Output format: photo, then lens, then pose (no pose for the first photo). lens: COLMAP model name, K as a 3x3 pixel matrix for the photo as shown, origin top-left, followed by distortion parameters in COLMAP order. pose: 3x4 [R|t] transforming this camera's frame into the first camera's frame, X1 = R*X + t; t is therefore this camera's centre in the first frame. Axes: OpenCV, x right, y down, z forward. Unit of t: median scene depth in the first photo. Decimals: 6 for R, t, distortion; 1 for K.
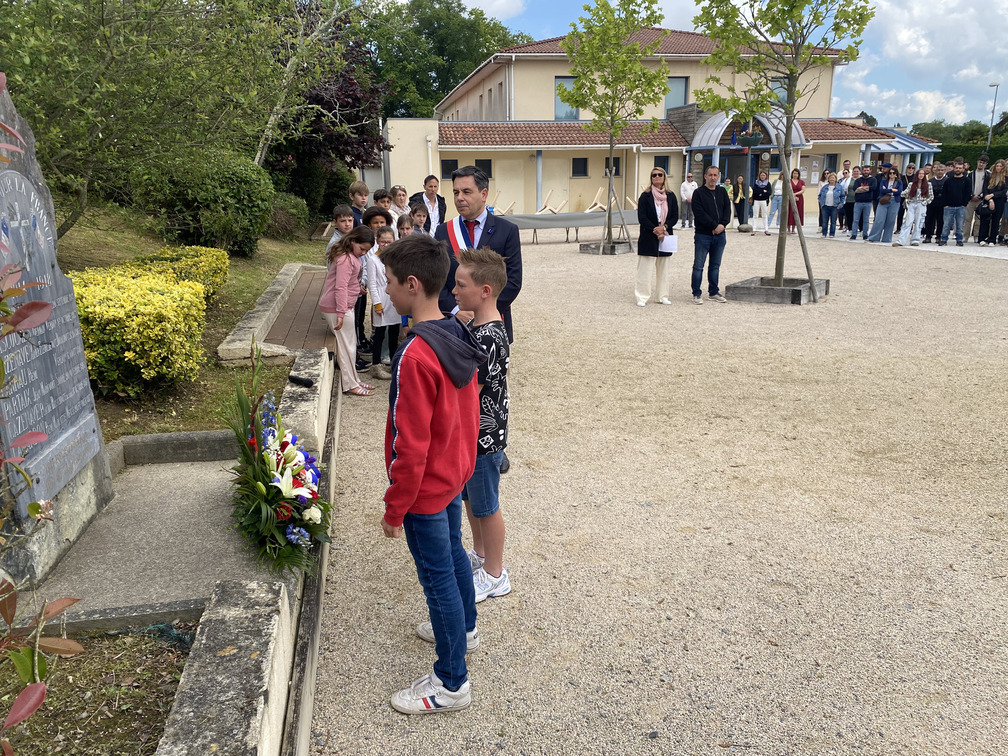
lens RADIAL K [[760.4, 0, 504.0], [0, 760.4, 378.0], [0, 0, 1]] dist [0.024073, -0.007583]
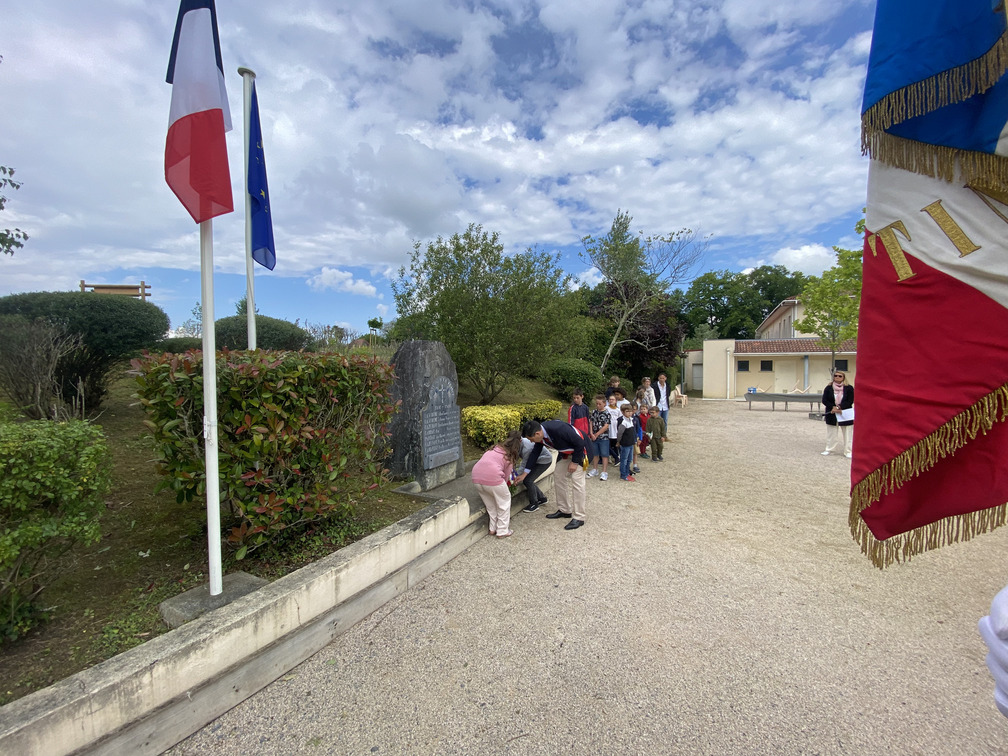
lens RADIAL K [[401.6, 0, 496.5], [0, 401.6, 380.7], [0, 0, 1]] dist [0.012947, -0.019442]
pose [[0.778433, 0.030120, -0.627004, 0.389890], [-0.169488, 0.971836, -0.163735, 0.014804], [0.604413, 0.233727, 0.761614, -0.160023]]
